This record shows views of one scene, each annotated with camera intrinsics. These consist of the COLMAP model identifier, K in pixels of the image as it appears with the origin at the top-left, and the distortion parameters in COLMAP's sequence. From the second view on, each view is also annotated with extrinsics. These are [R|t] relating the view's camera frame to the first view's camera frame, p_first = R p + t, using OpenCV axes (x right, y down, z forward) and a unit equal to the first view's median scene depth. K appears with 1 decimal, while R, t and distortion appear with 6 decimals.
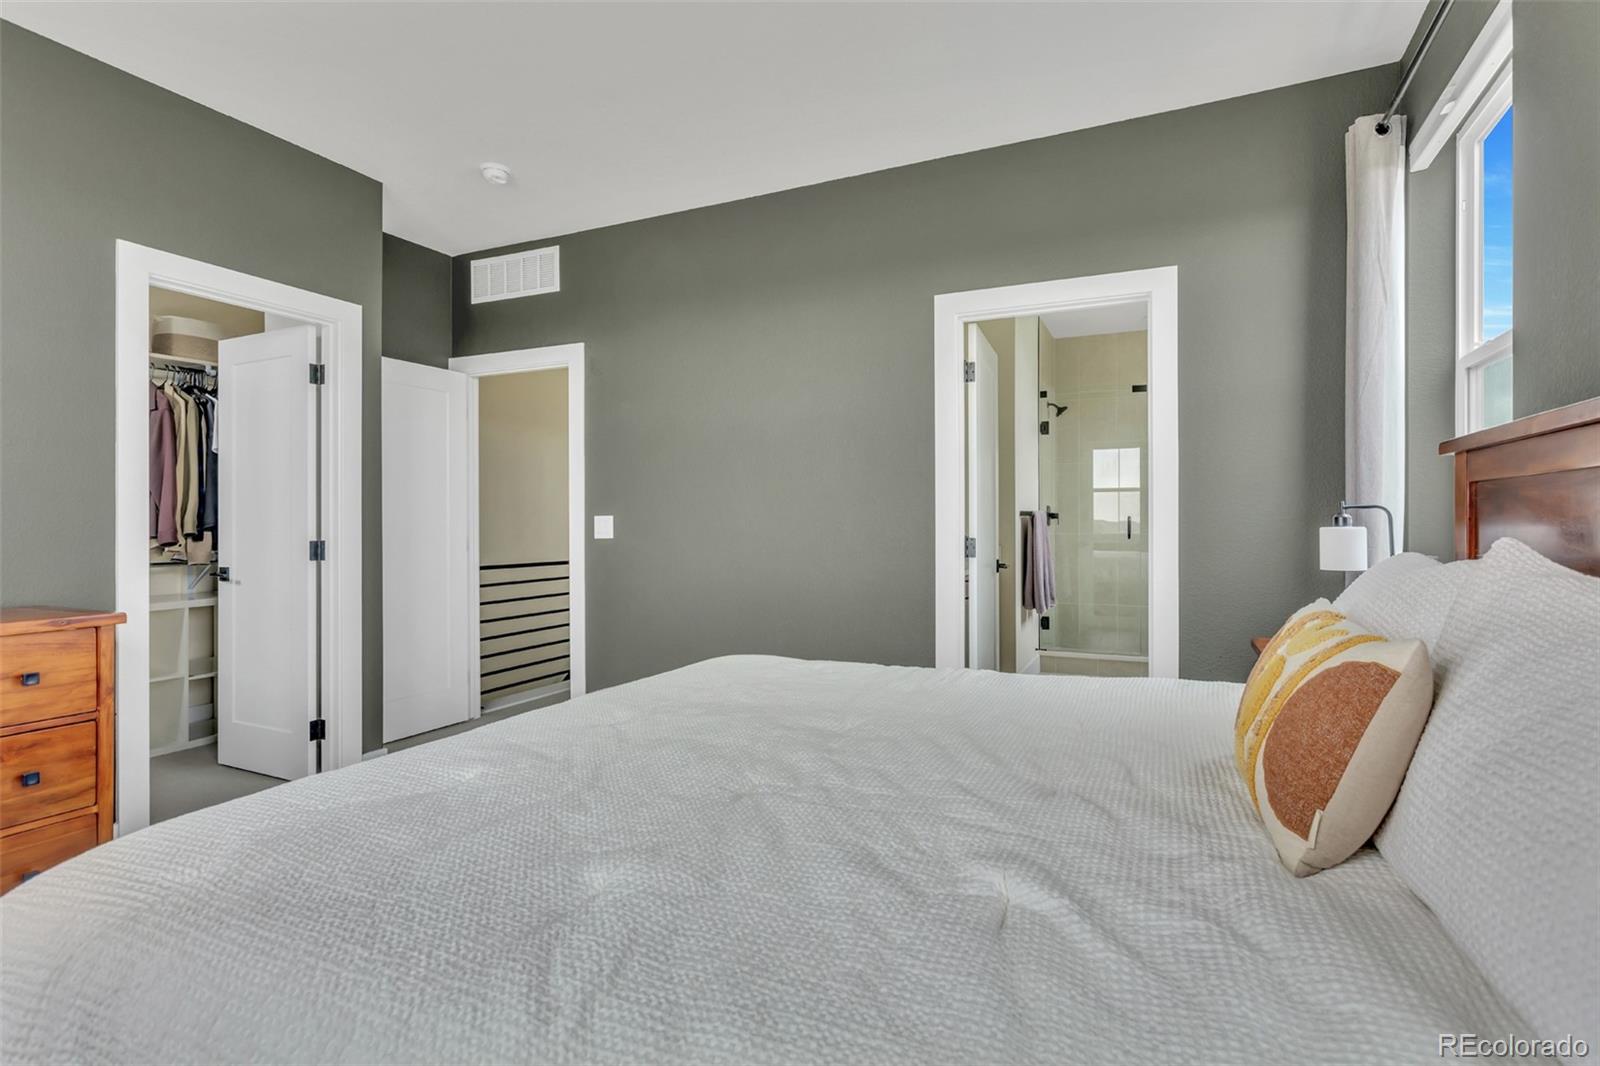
lens RADIAL K [[795.9, 0, 796.5], [0, 795.9, 530.2], [0, 0, 1]] dist [0.004785, 0.000552]
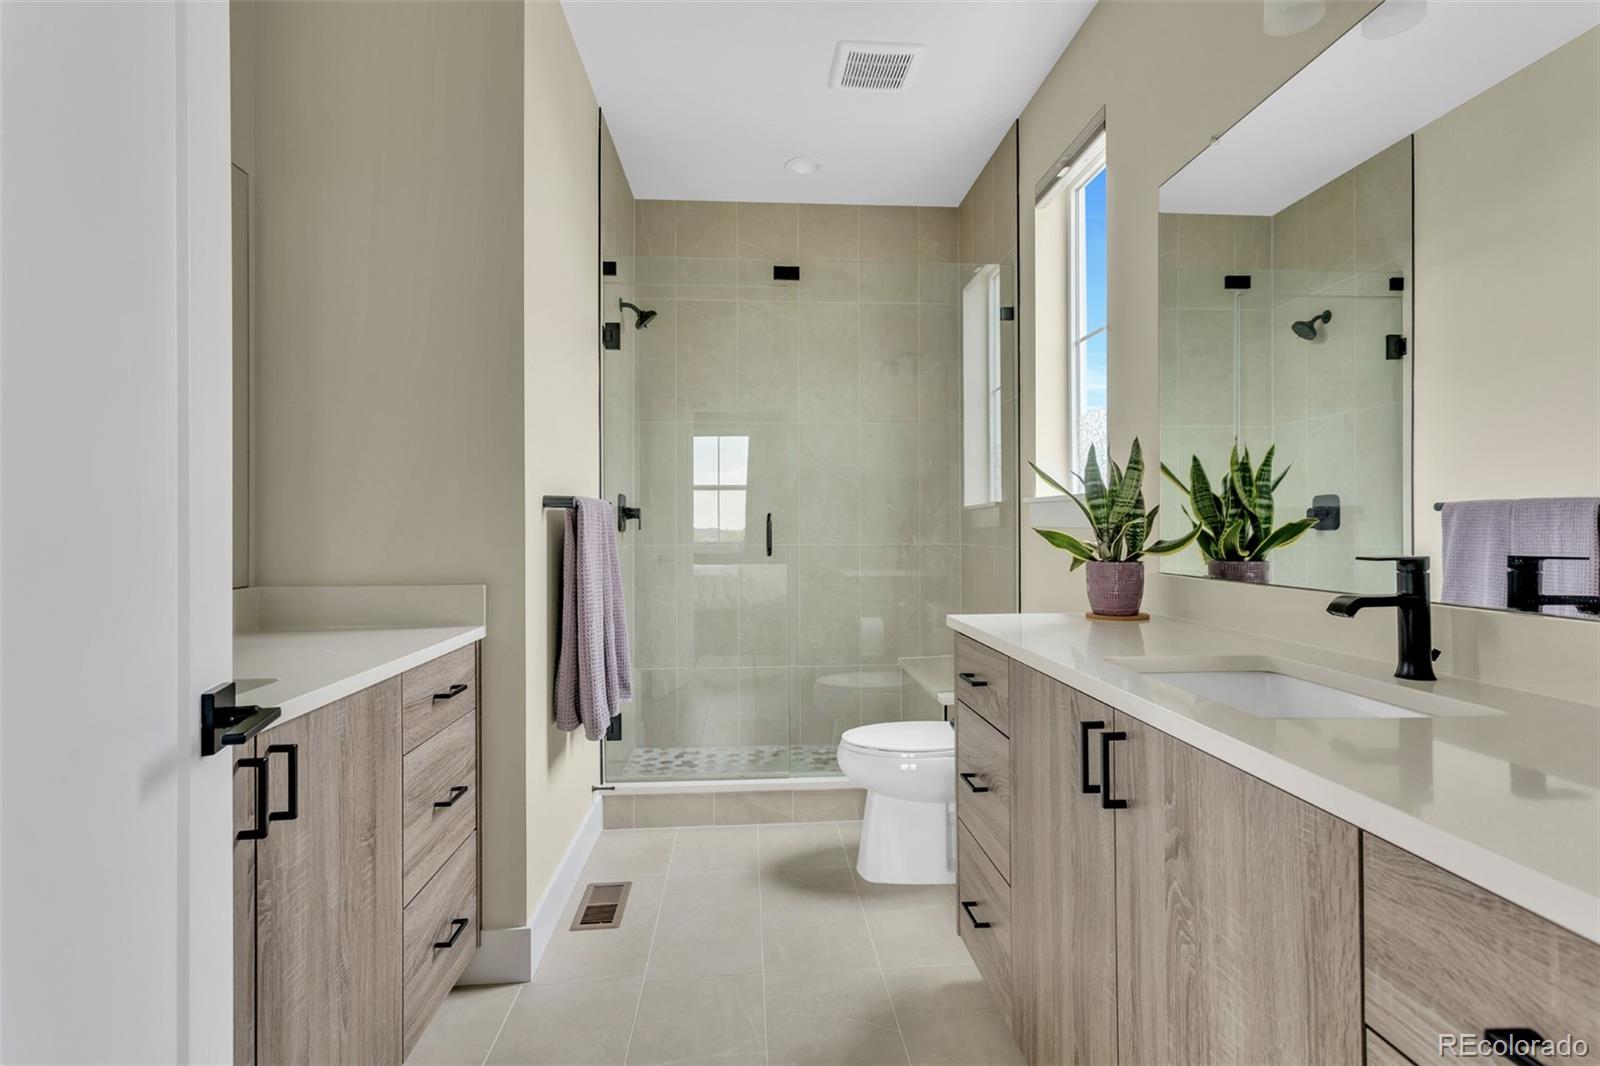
lens RADIAL K [[795.9, 0, 800.2], [0, 795.9, 532.7], [0, 0, 1]] dist [0.004785, 0.000552]
pose [[0.879051, 0.000079, 0.476728, 0.173926], [0.003972, 0.999964, -0.007490, -0.001041], [-0.476711, 0.008478, 0.879019, 0.496920]]
